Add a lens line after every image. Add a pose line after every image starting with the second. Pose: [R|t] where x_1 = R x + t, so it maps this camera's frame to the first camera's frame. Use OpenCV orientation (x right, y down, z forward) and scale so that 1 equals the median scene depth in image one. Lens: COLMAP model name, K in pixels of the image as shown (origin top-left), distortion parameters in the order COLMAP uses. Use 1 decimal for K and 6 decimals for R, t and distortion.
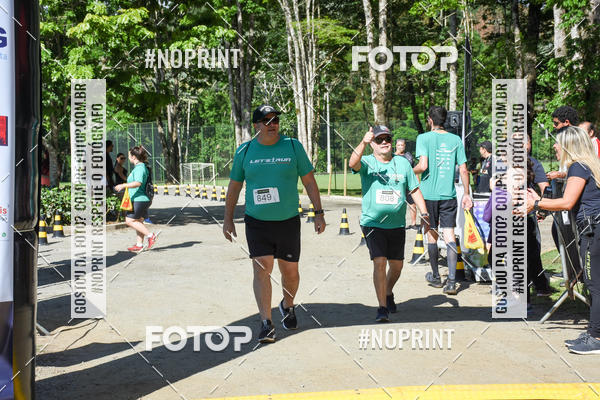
lens RADIAL K [[2267.2, 0, 301.0], [0, 2267.2, 195.7], [0, 0, 1]] dist [1.778494, 0.000000]
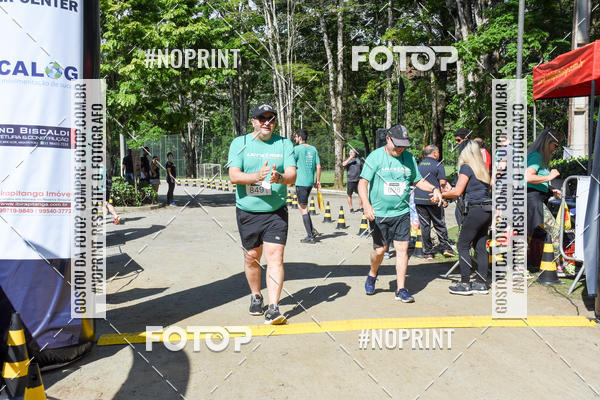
lens RADIAL K [[2267.2, 0, 300.1], [0, 2267.2, 197.4], [0, 0, 1]] dist [1.778494, 0.000000]
pose [[0.999712, 0.010564, 0.021561, -0.019027], [-0.010534, 0.999943, -0.001528, 0.008303], [-0.021576, 0.001300, 0.999766, -0.417578]]
